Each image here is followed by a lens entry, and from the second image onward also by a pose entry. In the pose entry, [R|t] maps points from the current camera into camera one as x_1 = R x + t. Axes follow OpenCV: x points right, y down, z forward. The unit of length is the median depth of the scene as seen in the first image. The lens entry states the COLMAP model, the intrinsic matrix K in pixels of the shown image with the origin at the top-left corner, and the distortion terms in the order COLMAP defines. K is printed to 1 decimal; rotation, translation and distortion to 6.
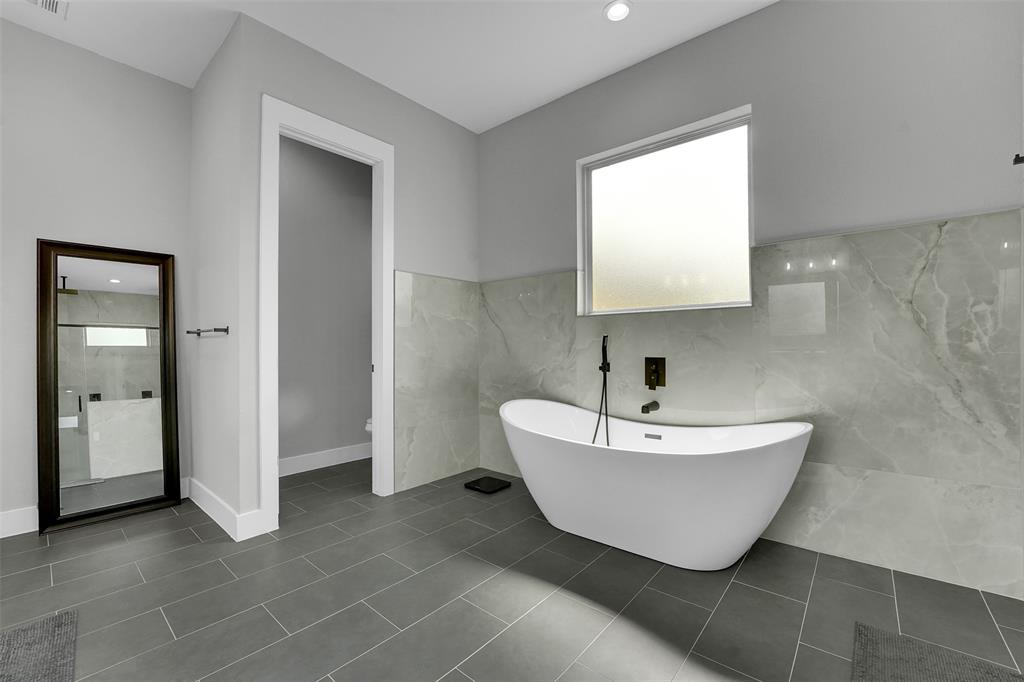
lens RADIAL K [[418.7, 0, 511.7], [0, 418.7, 344.4], [0, 0, 1]] dist [-0.013877, -0.000604]
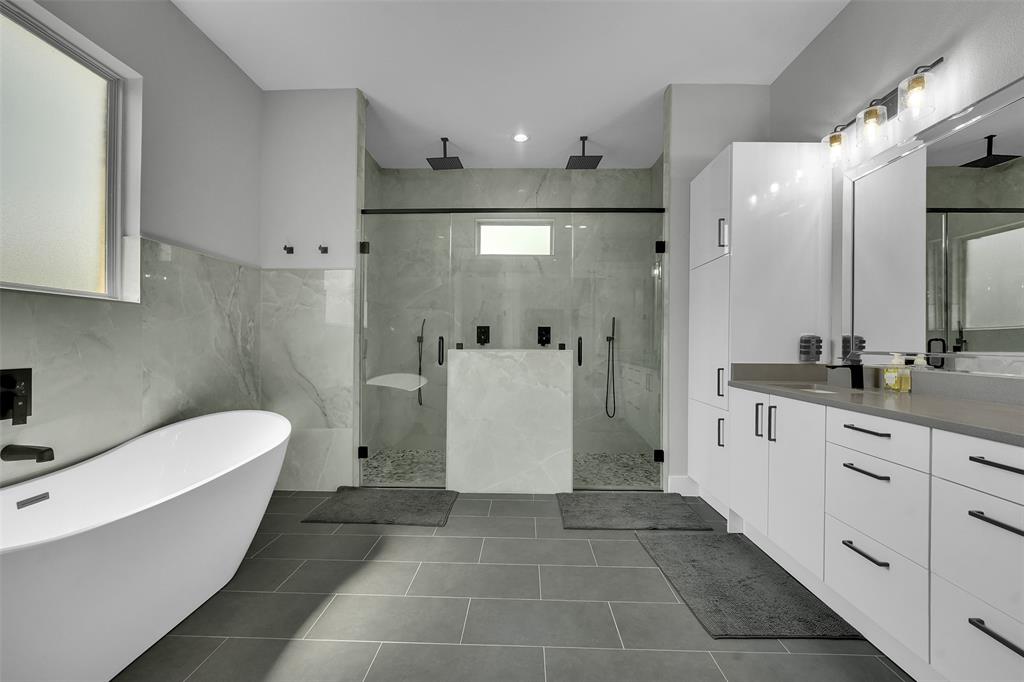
lens RADIAL K [[418.7, 0, 513.7], [0, 418.7, 342.5], [0, 0, 1]] dist [-0.013877, -0.000604]
pose [[-0.628742, -0.000010, 0.777614, -0.775614], [-0.008777, 0.999936, -0.007084, -0.011396], [-0.777564, -0.011279, -0.628702, 1.170998]]
